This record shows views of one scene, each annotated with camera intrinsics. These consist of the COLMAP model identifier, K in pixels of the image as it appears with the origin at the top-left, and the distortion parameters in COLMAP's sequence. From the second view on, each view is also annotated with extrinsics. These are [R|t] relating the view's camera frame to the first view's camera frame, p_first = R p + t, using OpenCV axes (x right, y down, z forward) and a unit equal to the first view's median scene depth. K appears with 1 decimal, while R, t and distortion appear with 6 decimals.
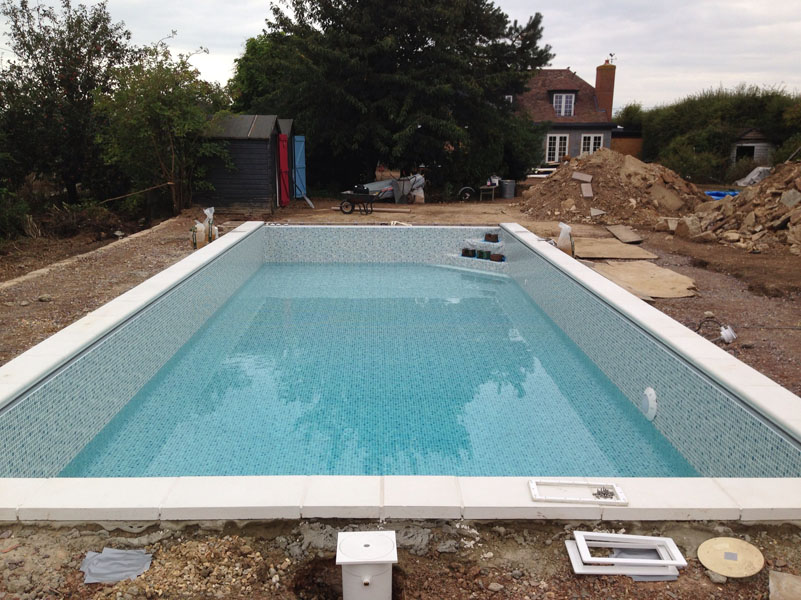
lens RADIAL K [[721.1, 0, 389.9], [0, 721.1, 299.8], [0, 0, 1]] dist [0.101398, -0.179615]
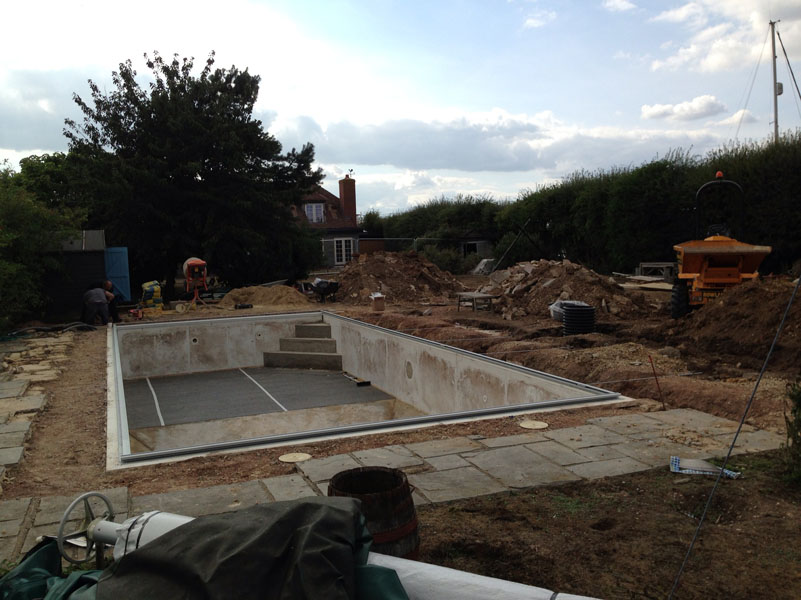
lens RADIAL K [[721.1, 0, 389.9], [0, 721.1, 299.8], [0, 0, 1]] dist [0.101398, -0.179615]
pose [[0.937836, -0.064511, 0.341030, -0.065411], [0.111933, 0.986291, -0.121244, 0.017520], [-0.328534, 0.151880, 0.932201, -0.083316]]
